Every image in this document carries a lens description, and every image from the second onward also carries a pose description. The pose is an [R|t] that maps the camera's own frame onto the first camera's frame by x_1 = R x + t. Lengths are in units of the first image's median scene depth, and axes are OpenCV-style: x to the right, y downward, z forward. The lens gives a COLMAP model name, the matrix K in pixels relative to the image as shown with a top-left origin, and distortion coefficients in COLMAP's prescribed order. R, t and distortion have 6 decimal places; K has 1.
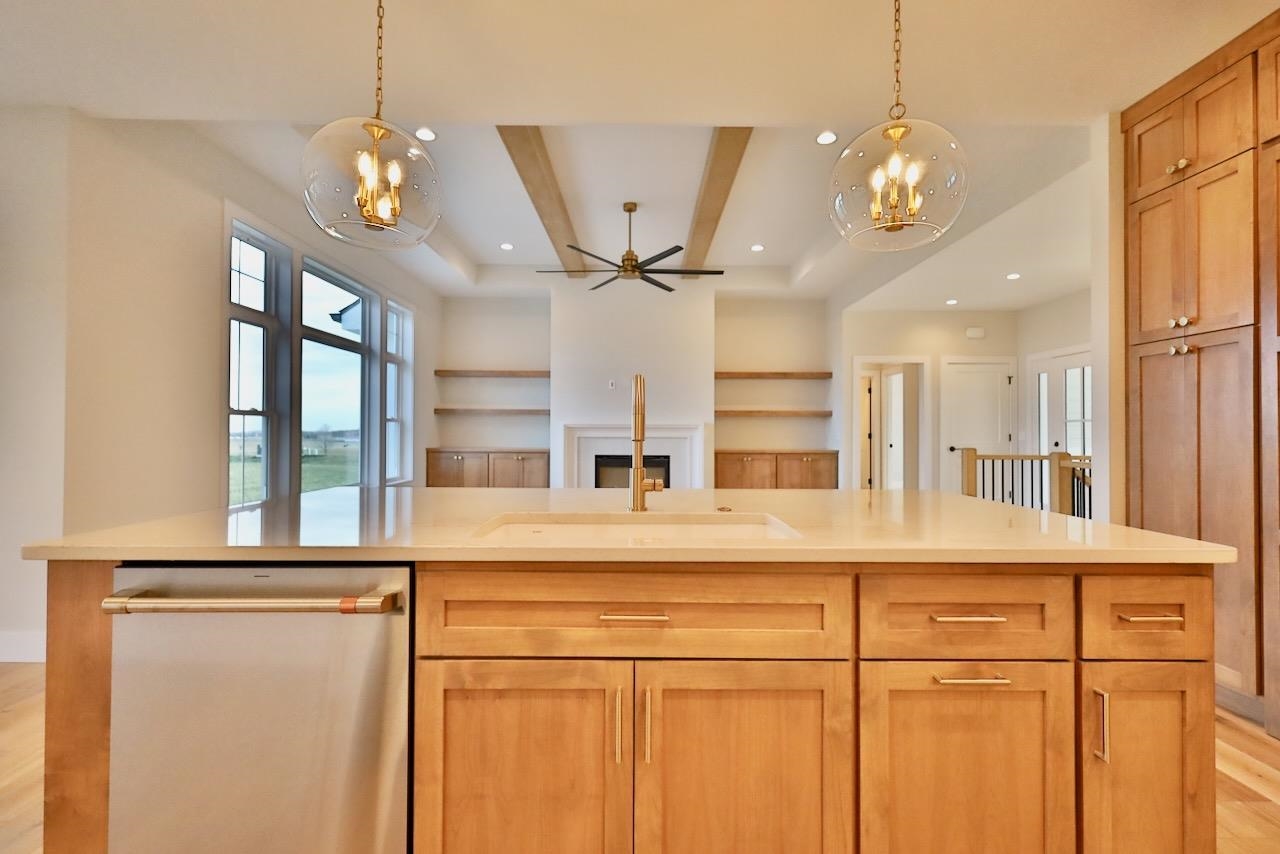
lens RADIAL K [[590.0, 0, 645.3], [0, 590.0, 424.7], [0, 0, 1]] dist [0.000867, 0.001160]
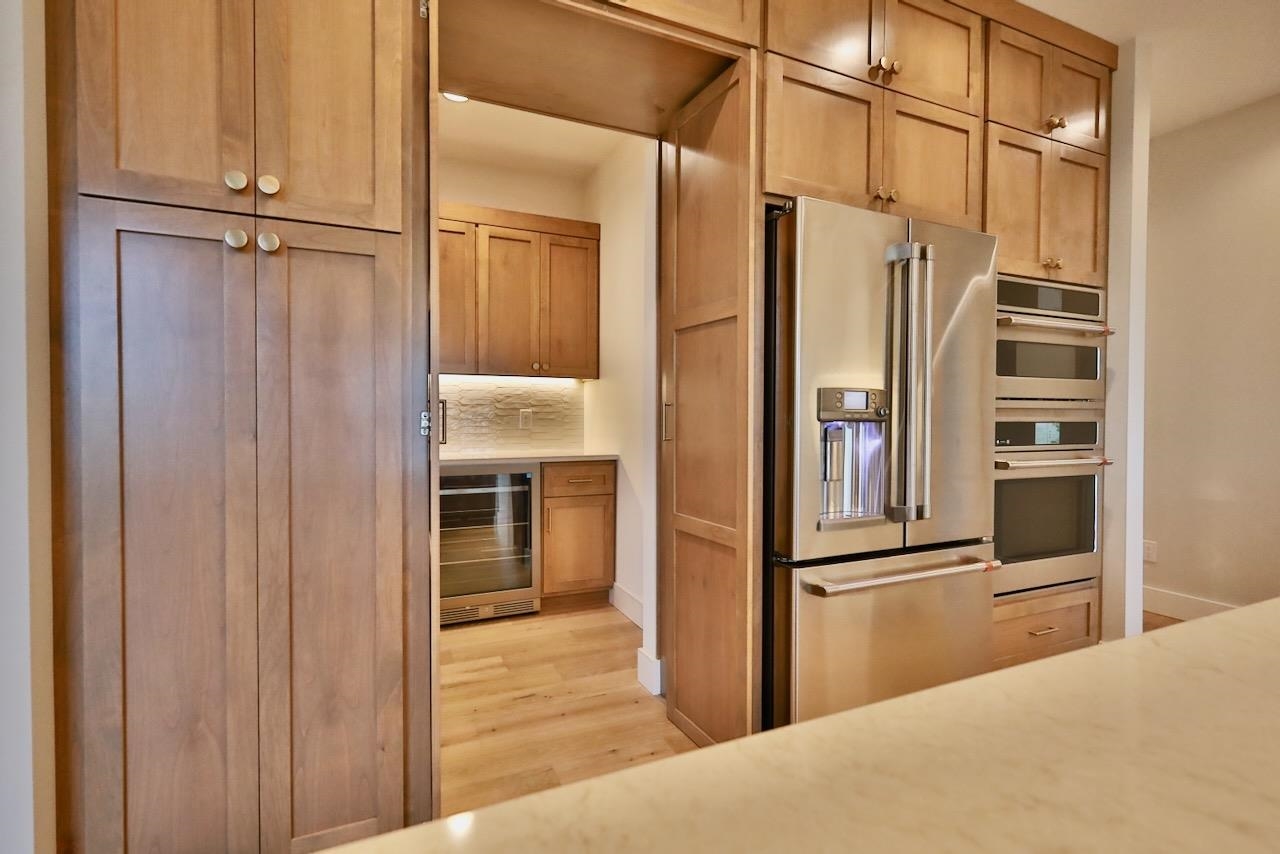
lens RADIAL K [[593.4, 0, 647.1], [0, 593.4, 425.5], [0, 0, 1]] dist [0.002150, 0.000314]
pose [[-0.404631, -0.019544, 0.914271, 0.113480], [-0.015982, 0.999770, 0.014299, 0.004270], [-0.914340, -0.008826, -0.404851, 0.313443]]
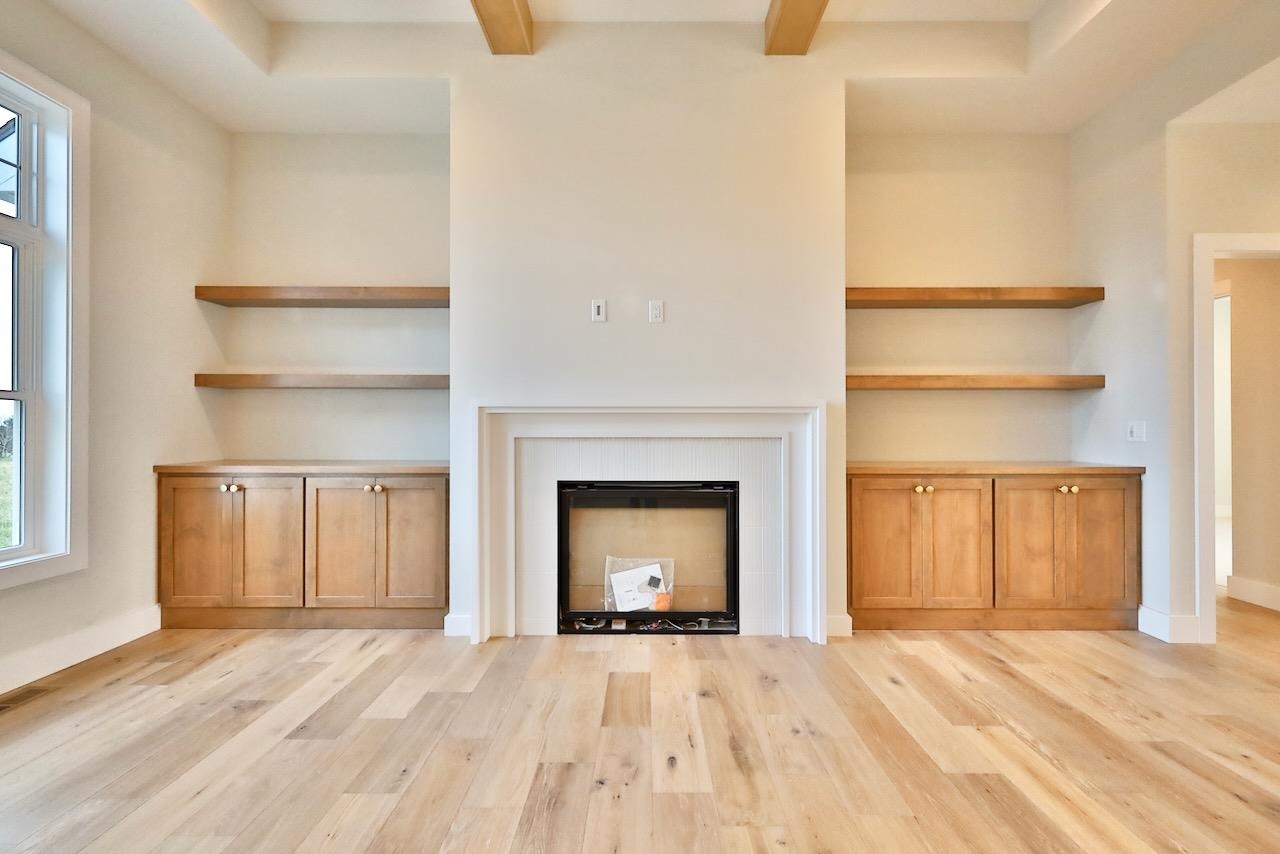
lens RADIAL K [[593.4, 0, 647.1], [0, 593.4, 425.5], [0, 0, 1]] dist [0.002150, 0.000314]
pose [[0.999887, -0.003658, -0.014601, -0.016878], [0.003660, 0.999993, 0.000134, 0.012989], [0.014600, -0.000188, 0.999893, 0.605215]]
